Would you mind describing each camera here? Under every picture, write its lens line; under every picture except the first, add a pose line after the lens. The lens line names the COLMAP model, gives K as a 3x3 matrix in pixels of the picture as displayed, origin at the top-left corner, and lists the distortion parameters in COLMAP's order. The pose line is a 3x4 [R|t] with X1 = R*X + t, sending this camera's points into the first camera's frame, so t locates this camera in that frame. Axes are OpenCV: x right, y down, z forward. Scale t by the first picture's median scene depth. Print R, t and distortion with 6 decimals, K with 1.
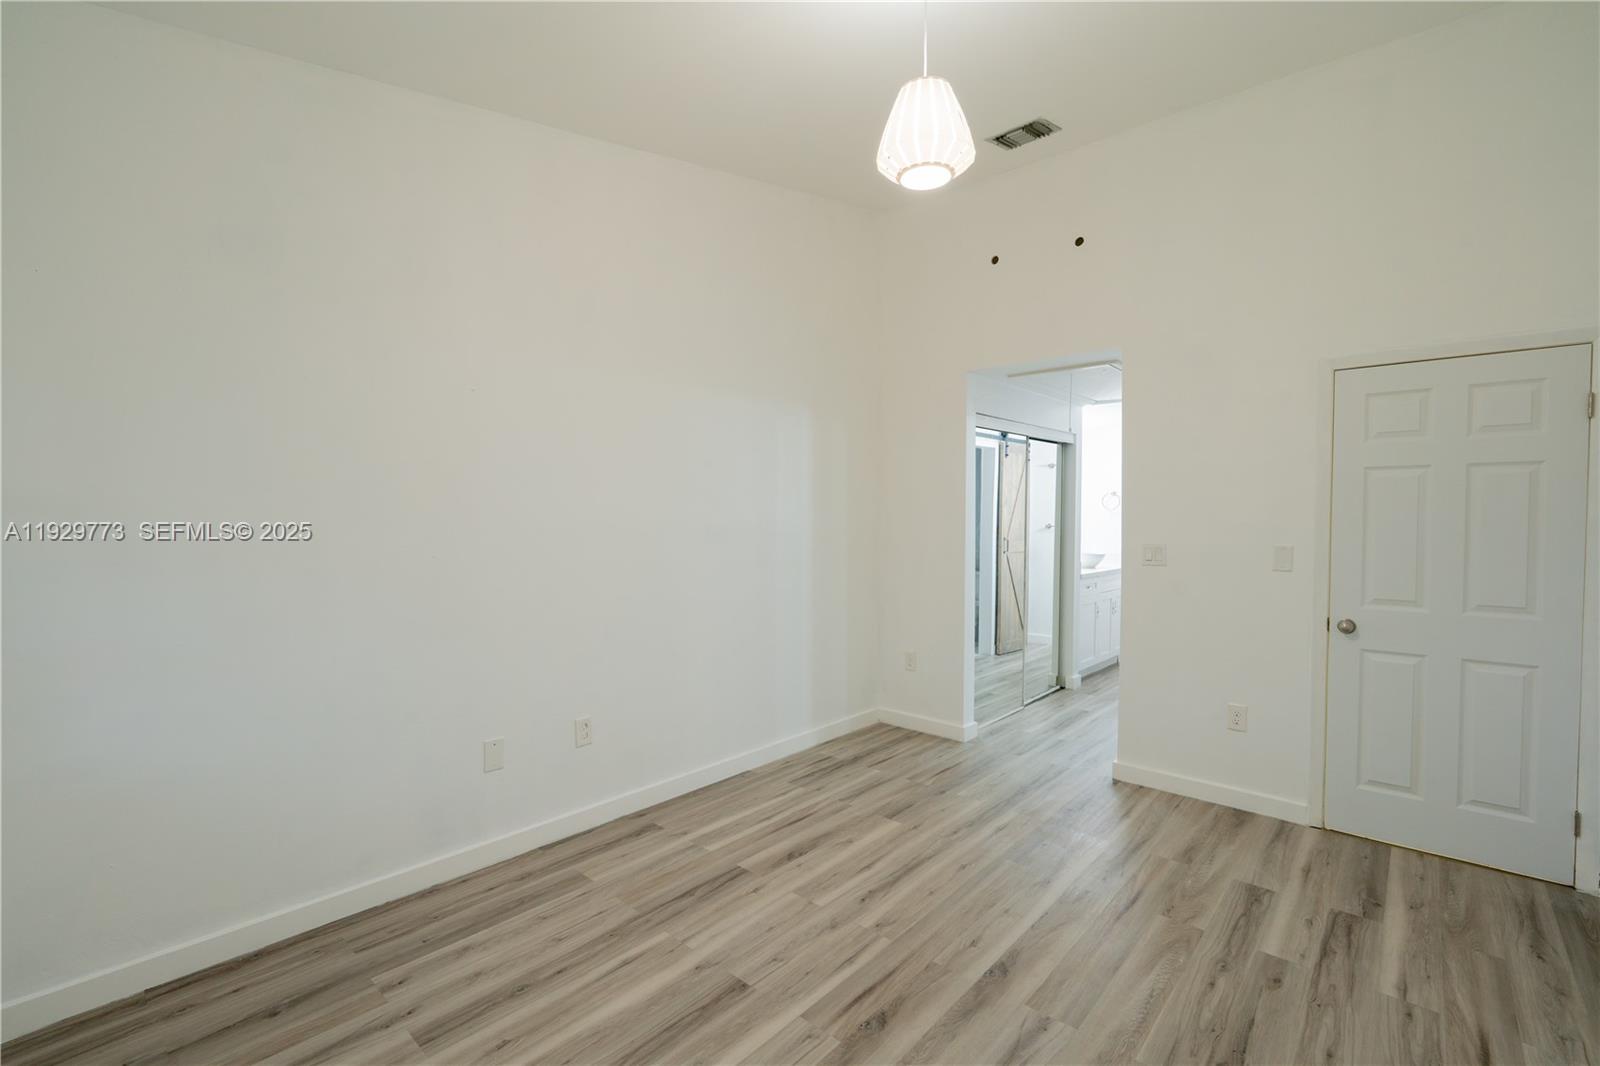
lens RADIAL K [[702.9, 0, 800.0], [0, 702.9, 533.0], [0, 0, 1]] dist [-0.001901, -0.000584]
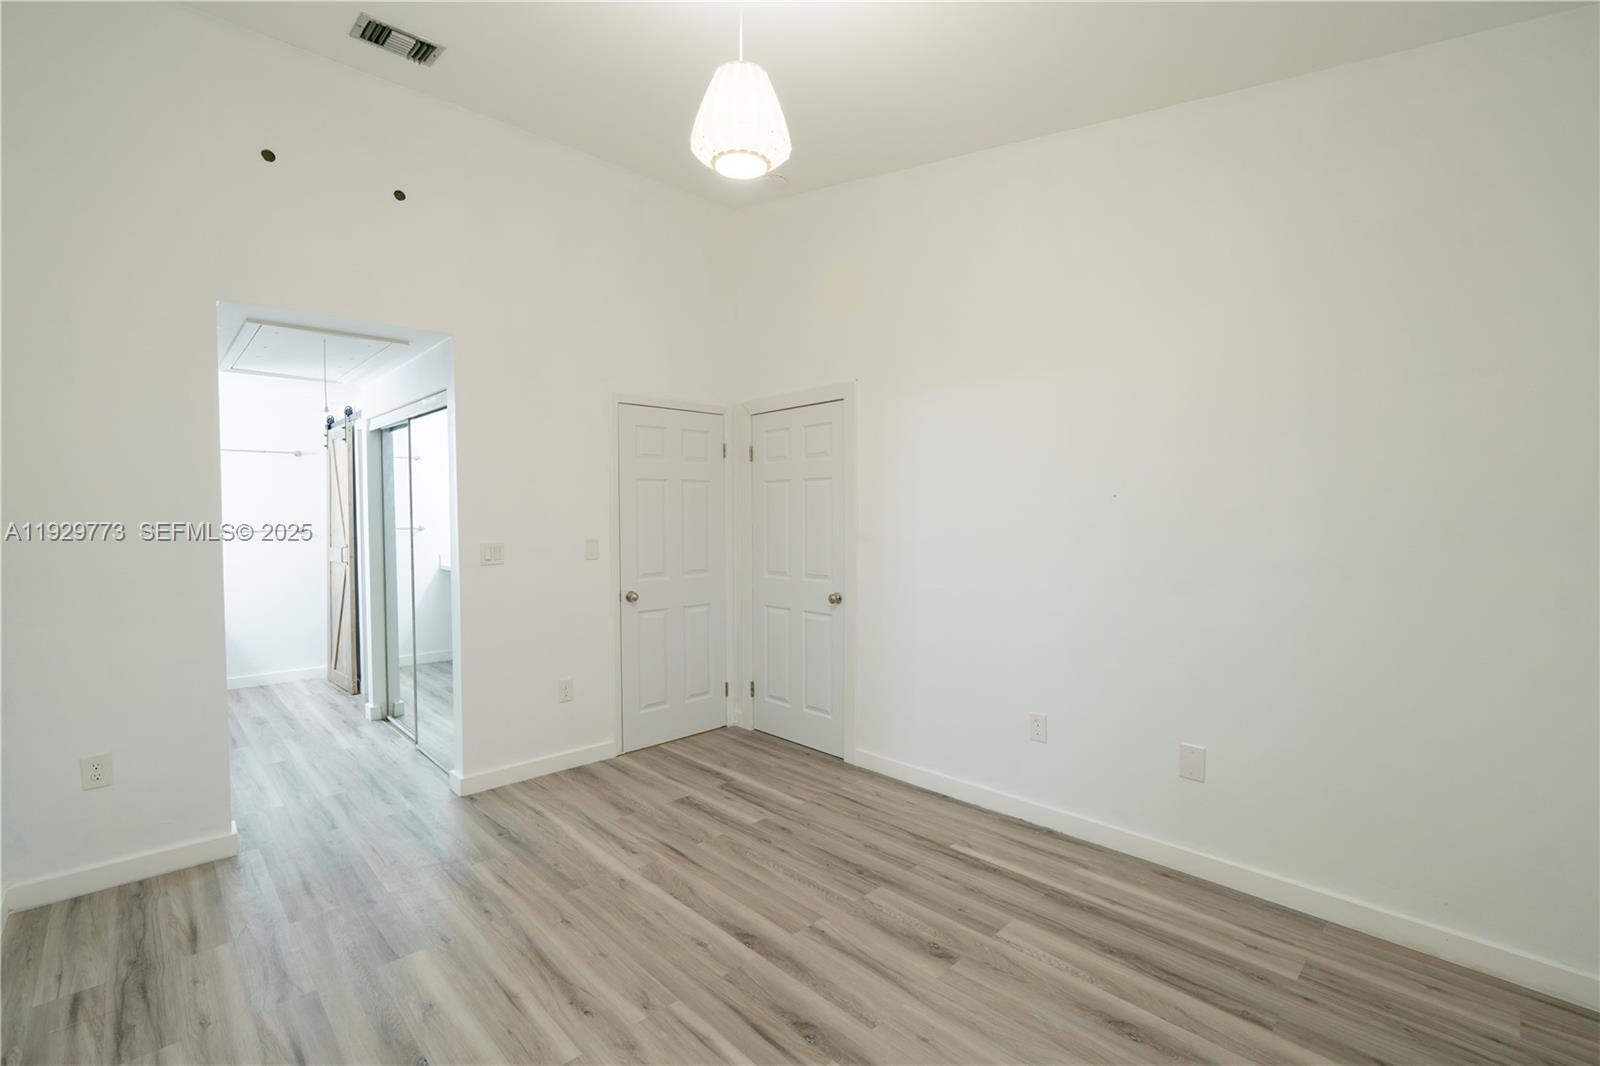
lens RADIAL K [[705.7, 0, 797.1], [0, 705.7, 538.2], [0, 0, 1]] dist [-0.018217, 0.005776]
pose [[0.079783, -0.035168, 0.996192, -0.580204], [0.029610, 0.999020, 0.032896, -0.013730], [-0.996372, 0.026872, 0.080746, 0.632222]]
